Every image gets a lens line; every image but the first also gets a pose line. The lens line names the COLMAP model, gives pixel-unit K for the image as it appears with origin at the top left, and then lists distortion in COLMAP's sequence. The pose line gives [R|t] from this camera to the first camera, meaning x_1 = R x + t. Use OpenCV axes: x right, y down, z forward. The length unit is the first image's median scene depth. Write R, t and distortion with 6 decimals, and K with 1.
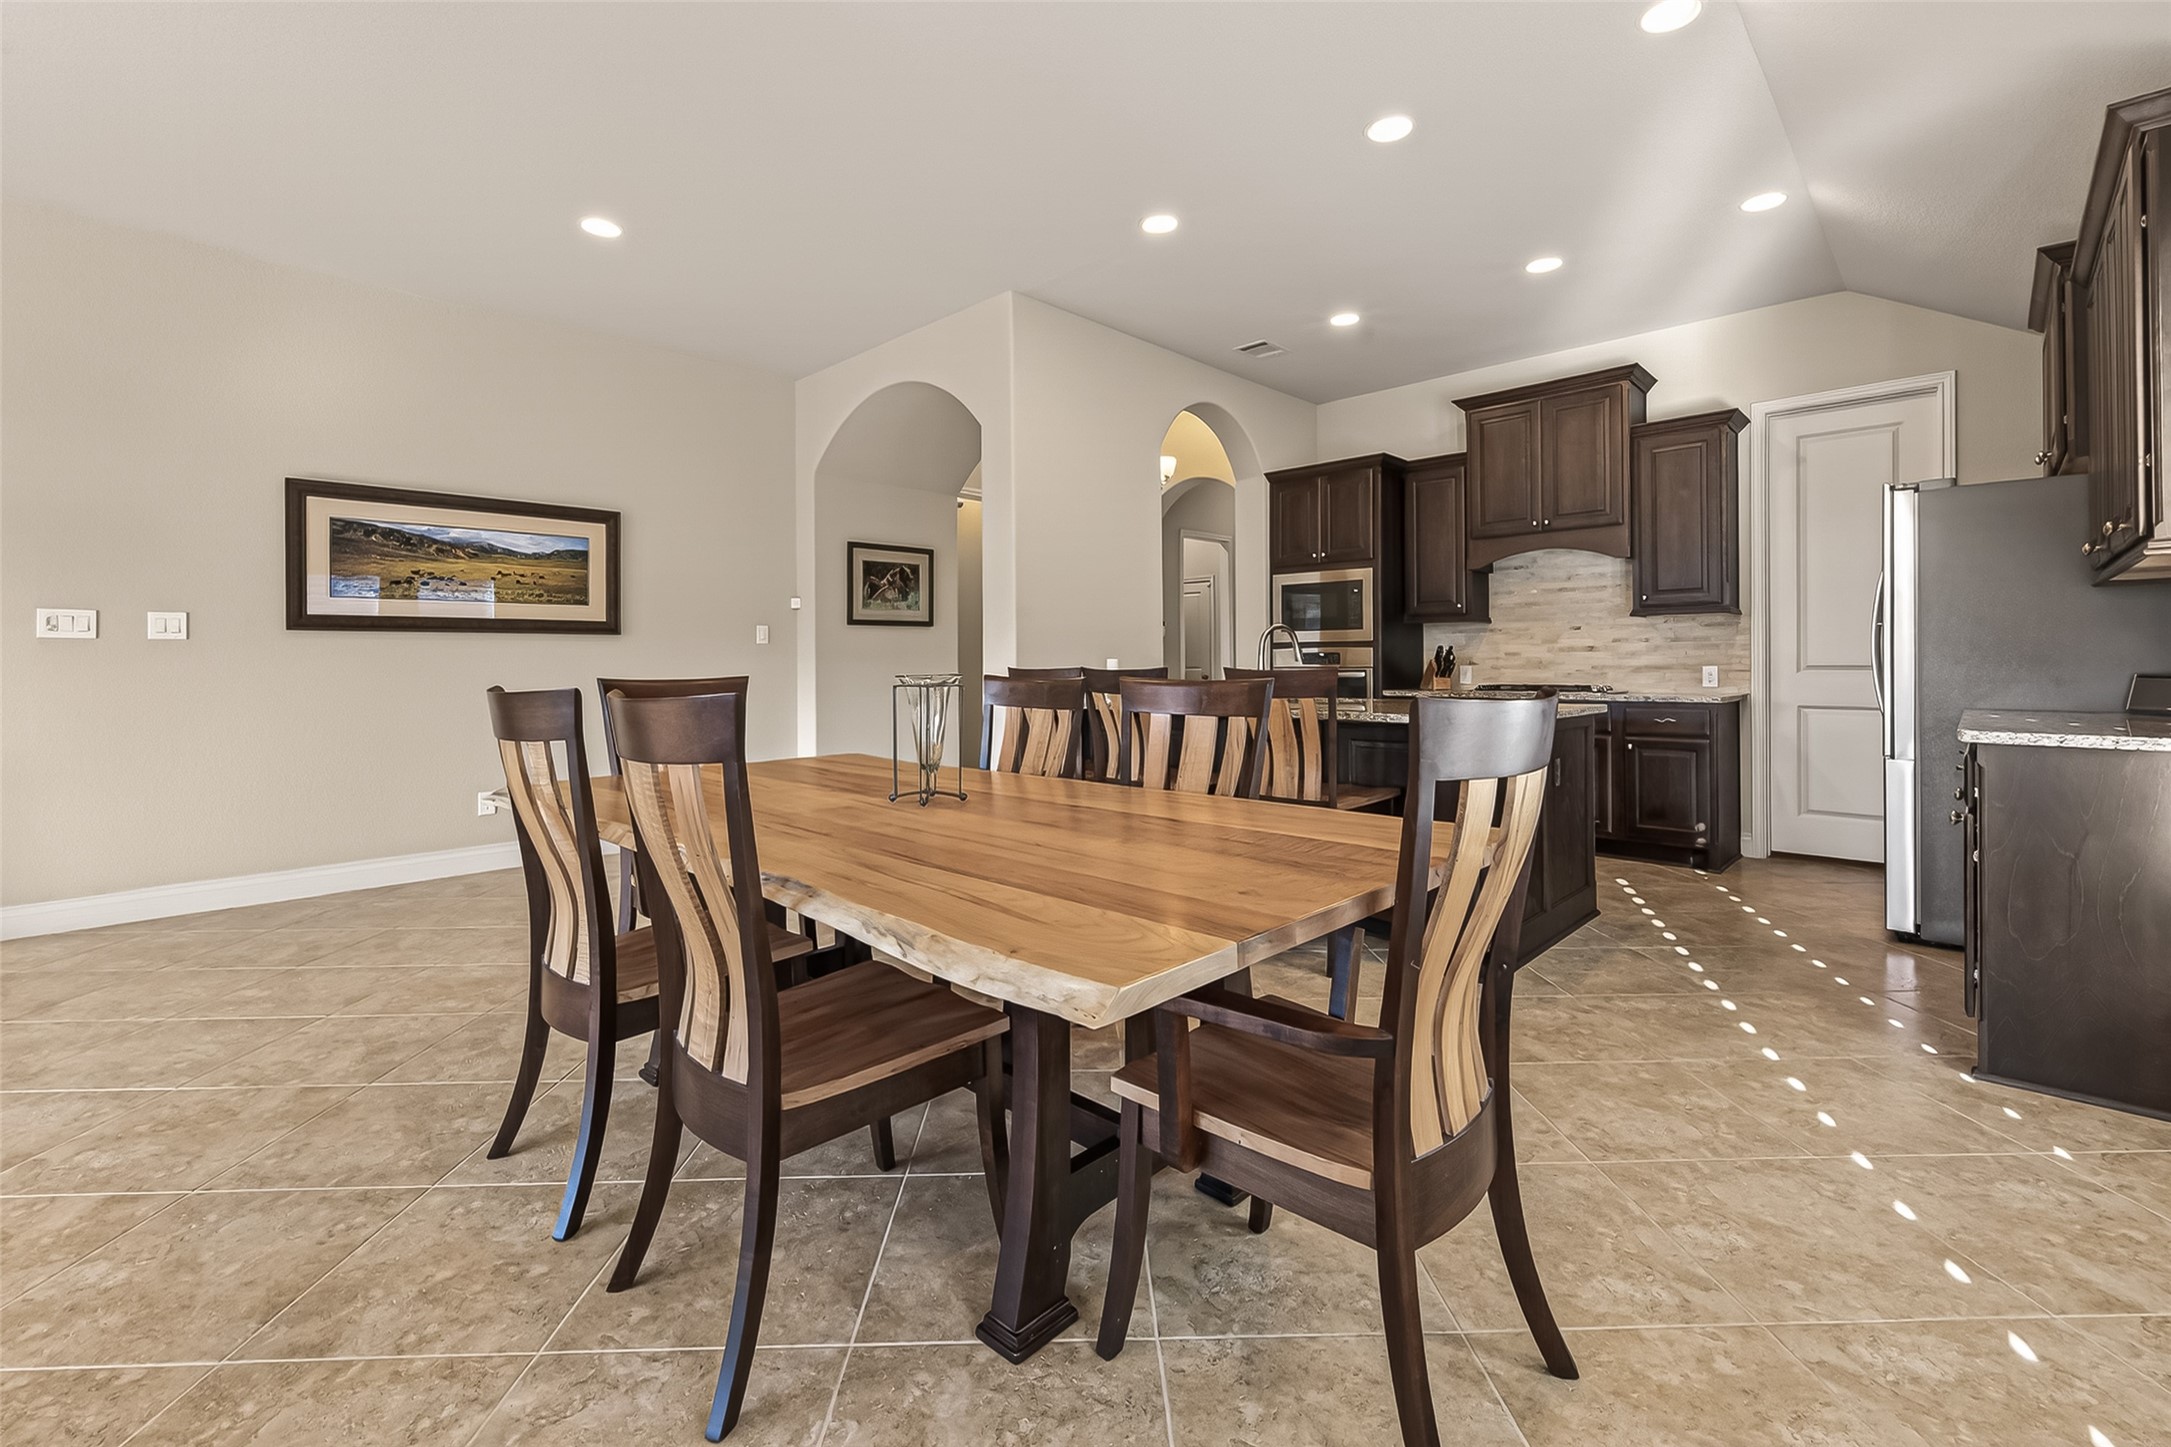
lens RADIAL K [[929.8, 0, 1081.2], [0, 929.8, 662.6], [0, 0, 1]] dist [0.006313, -0.000703]
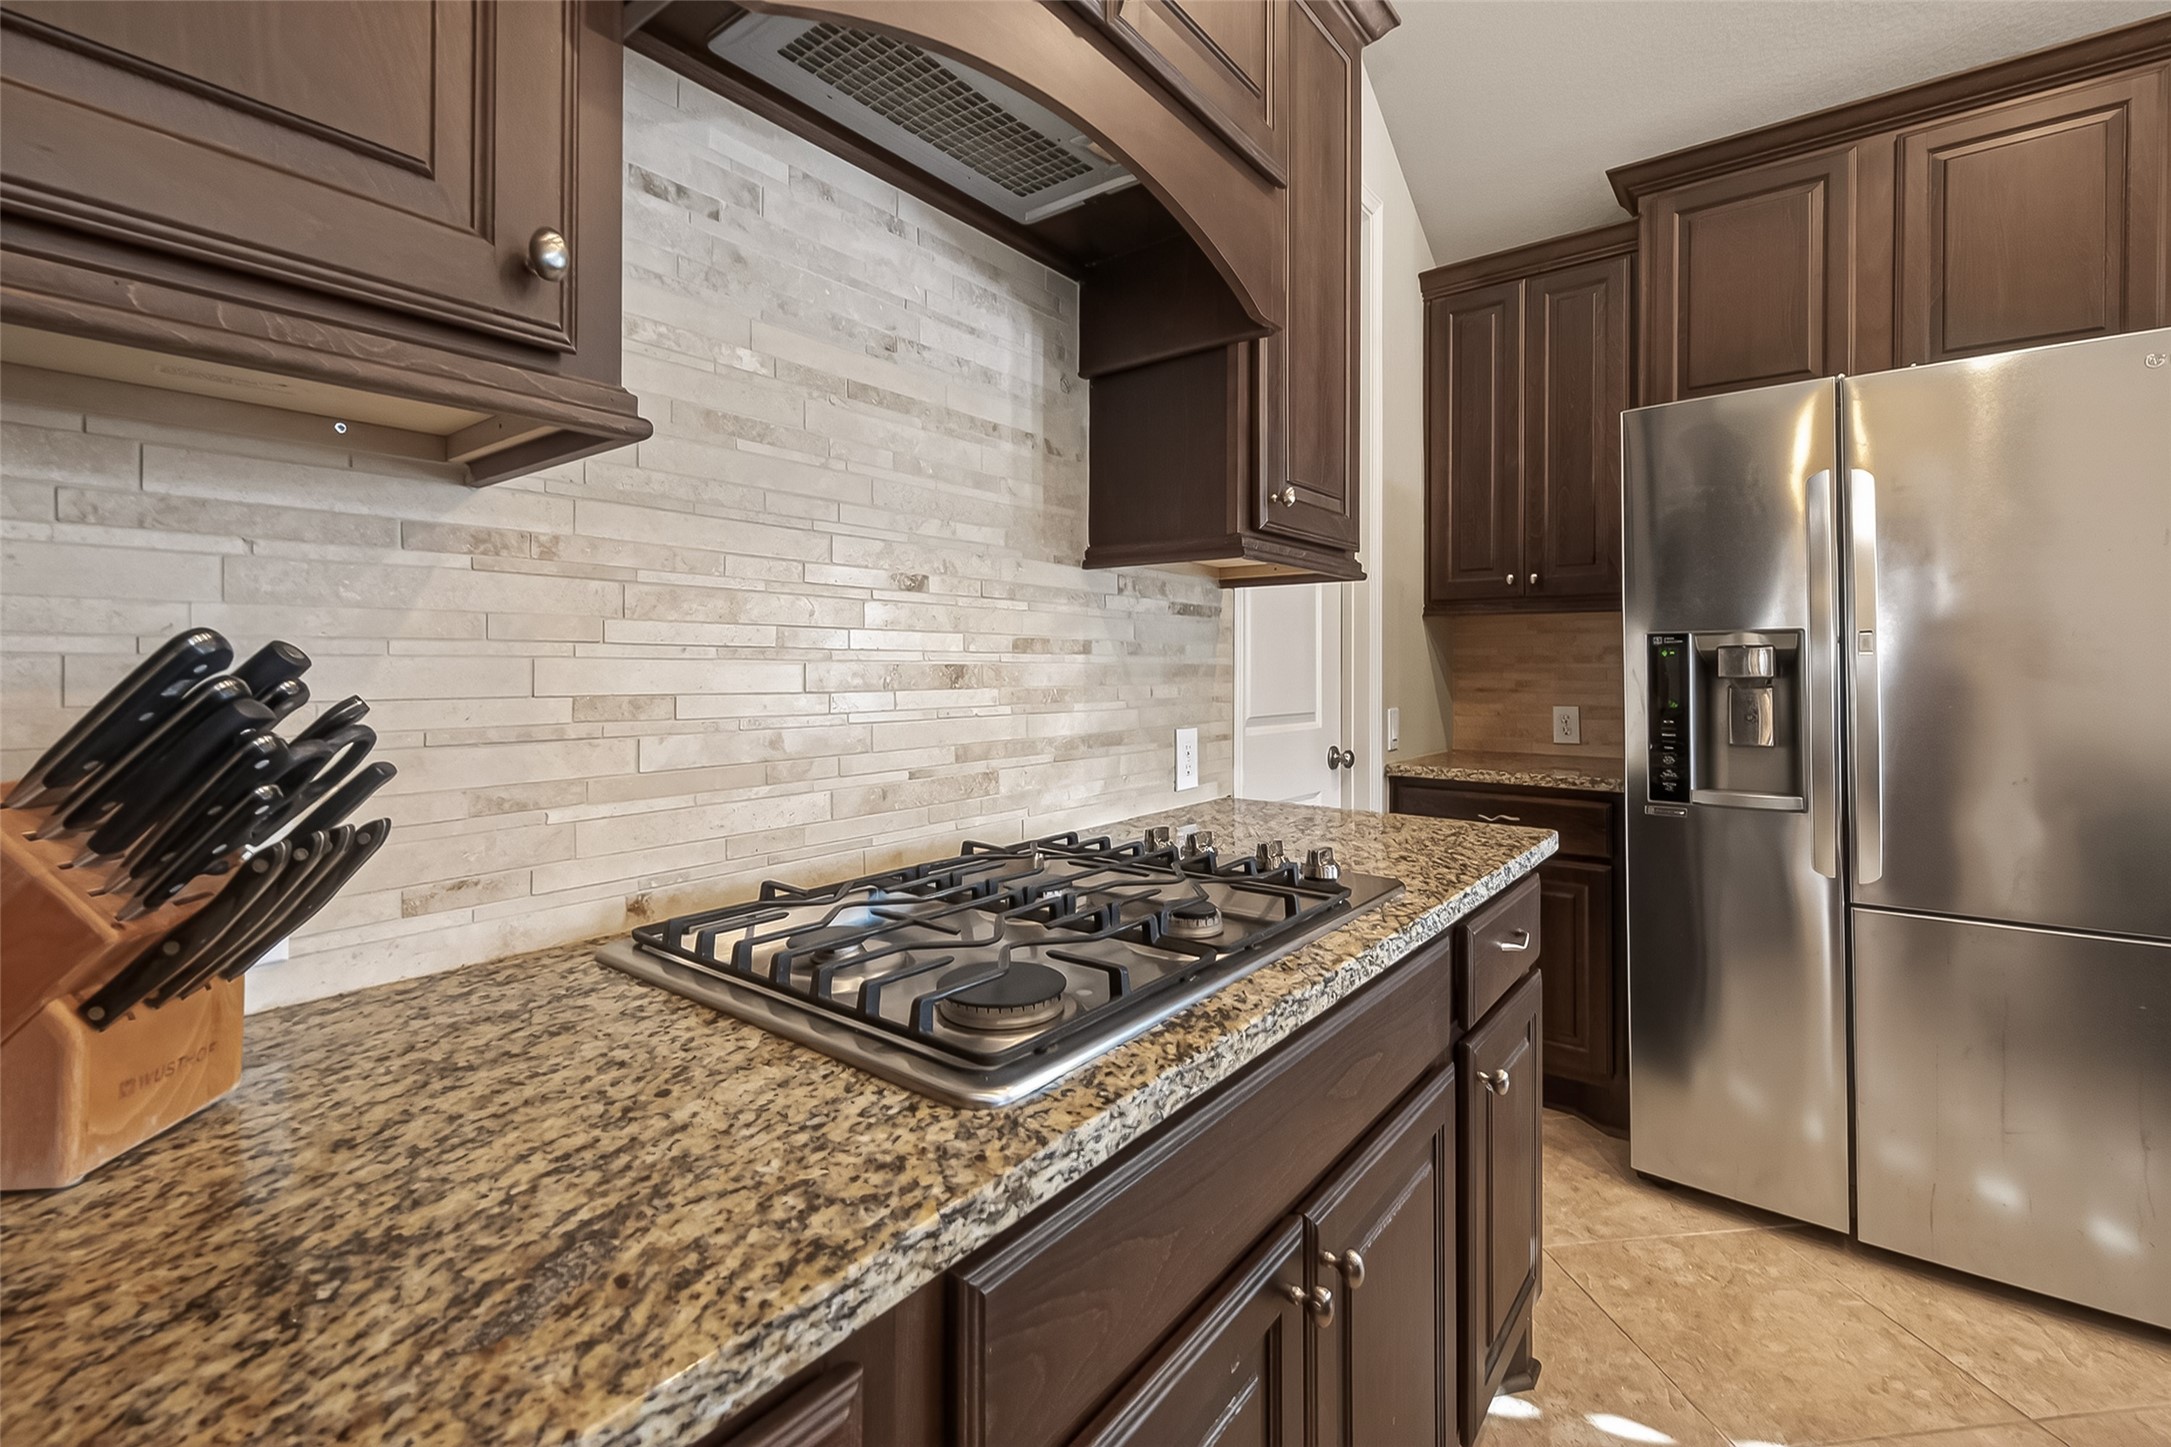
lens RADIAL K [[929.8, 0, 1090.0], [0, 929.8, 653.4], [0, 0, 1]] dist [0.006313, -0.000703]
pose [[-0.113743, 0.018345, 0.993341, 0.333478], [-0.001755, 0.999824, -0.018665, -0.017567], [-0.993509, -0.003867, -0.113691, 1.062842]]
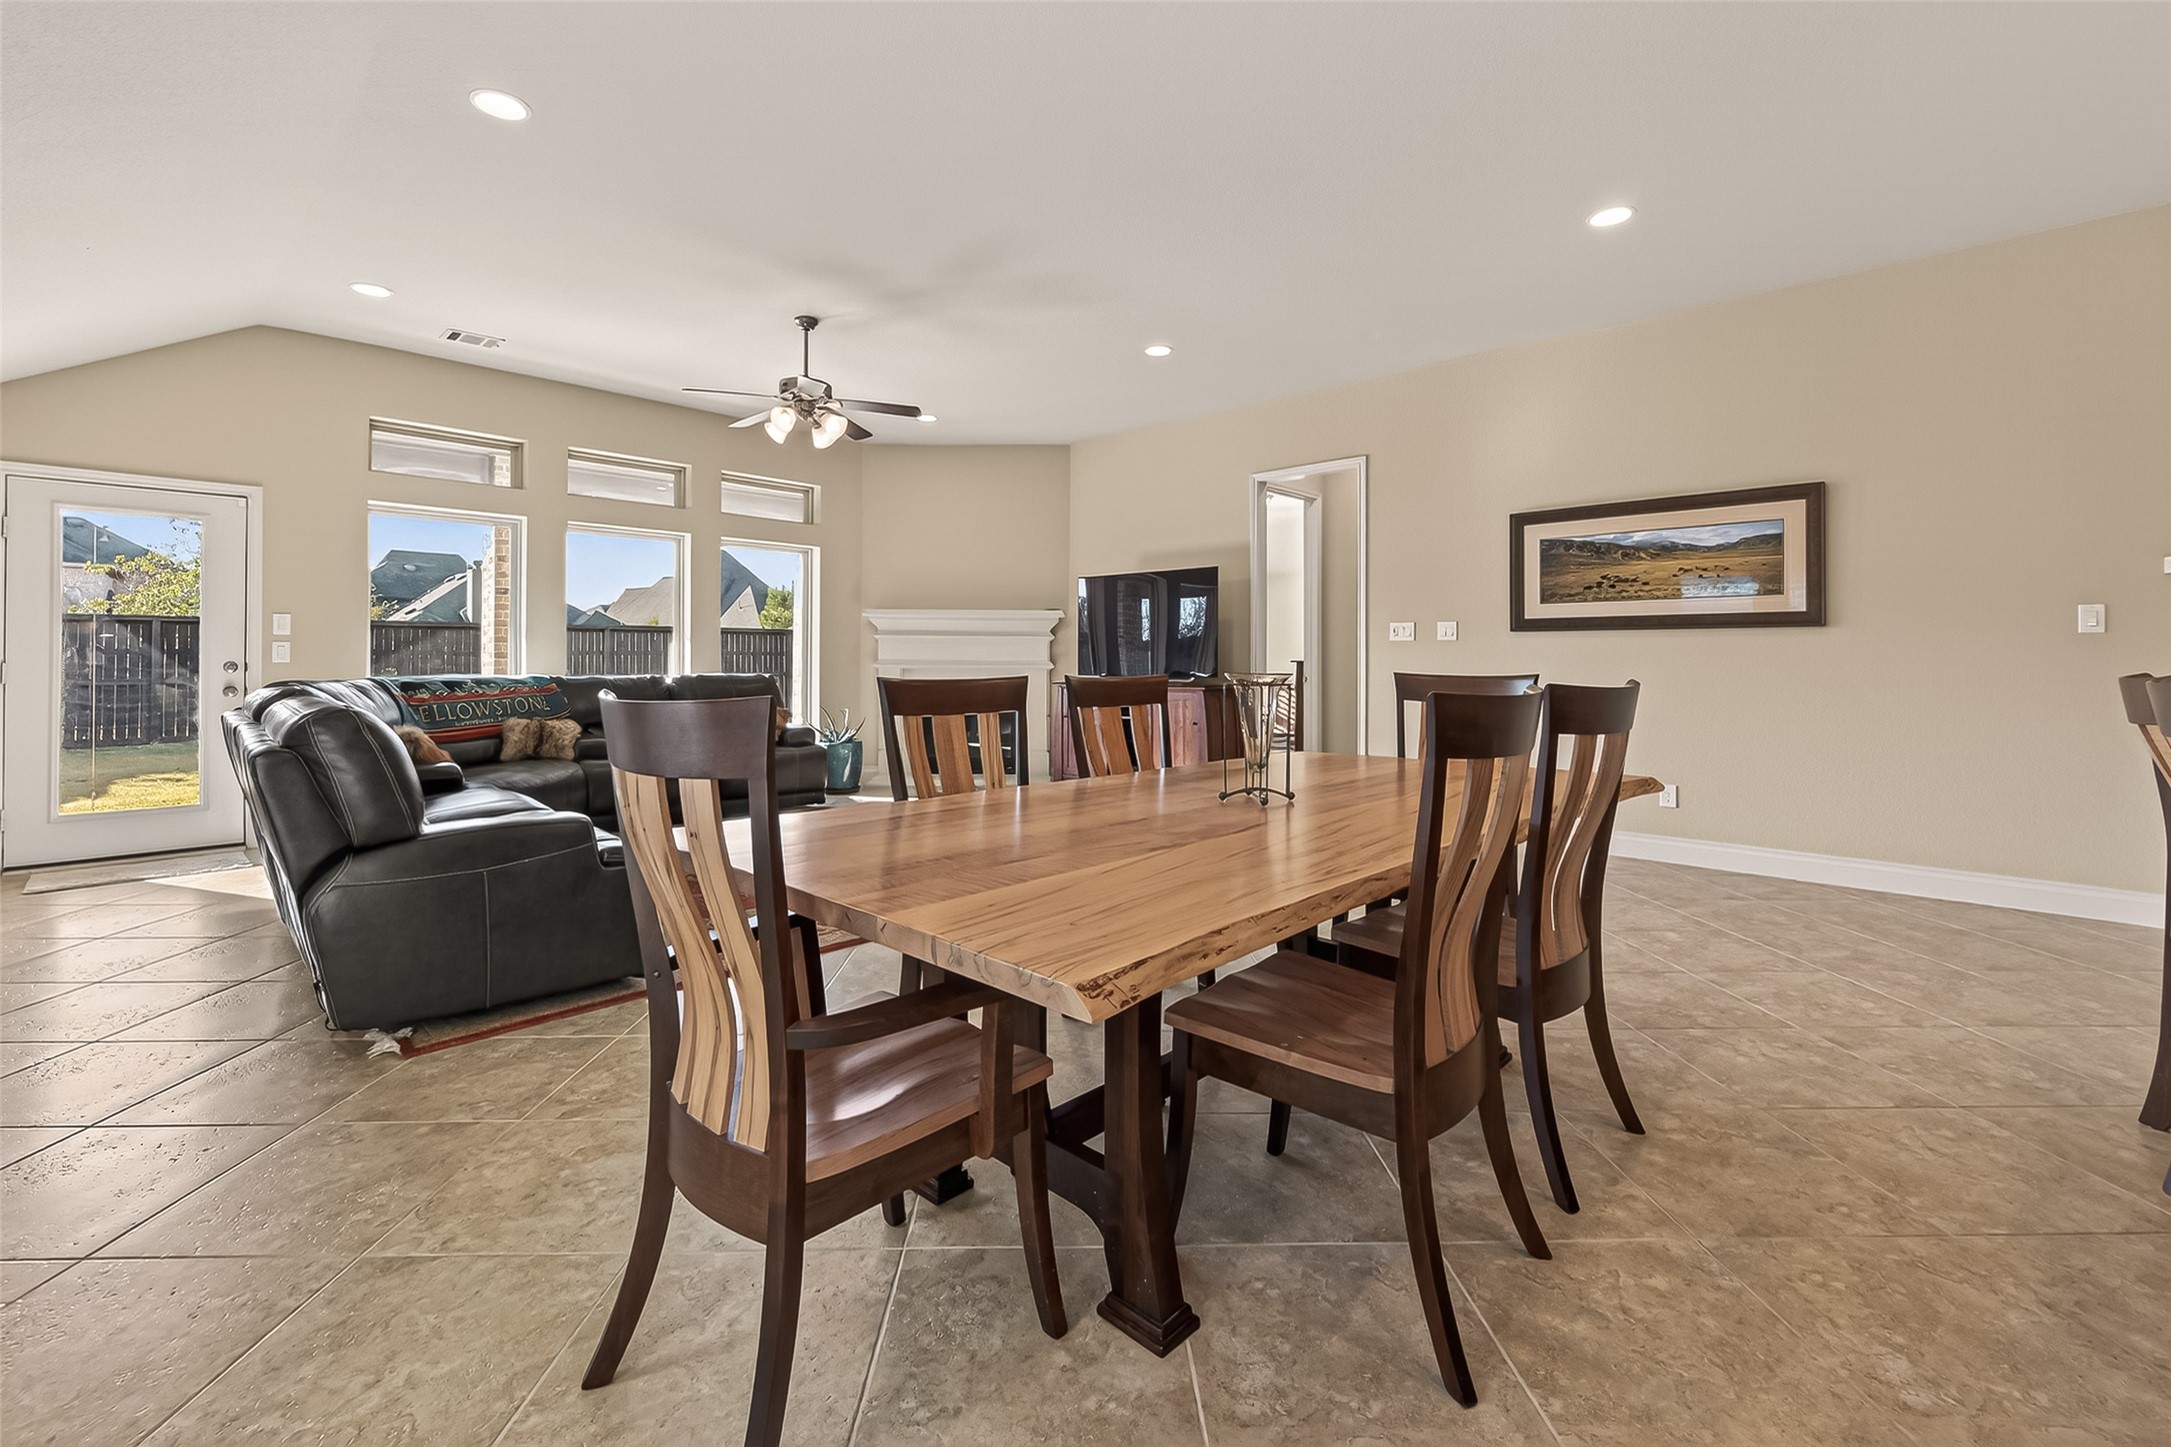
lens RADIAL K [[929.8, 0, 1091.3], [0, 929.8, 654.2], [0, 0, 1]] dist [0.006313, -0.000703]
pose [[0.007109, 0.000931, -0.999974, 0.354866], [-0.005014, 0.999987, 0.000895, -0.002834], [0.999962, 0.005007, 0.007113, 0.345411]]
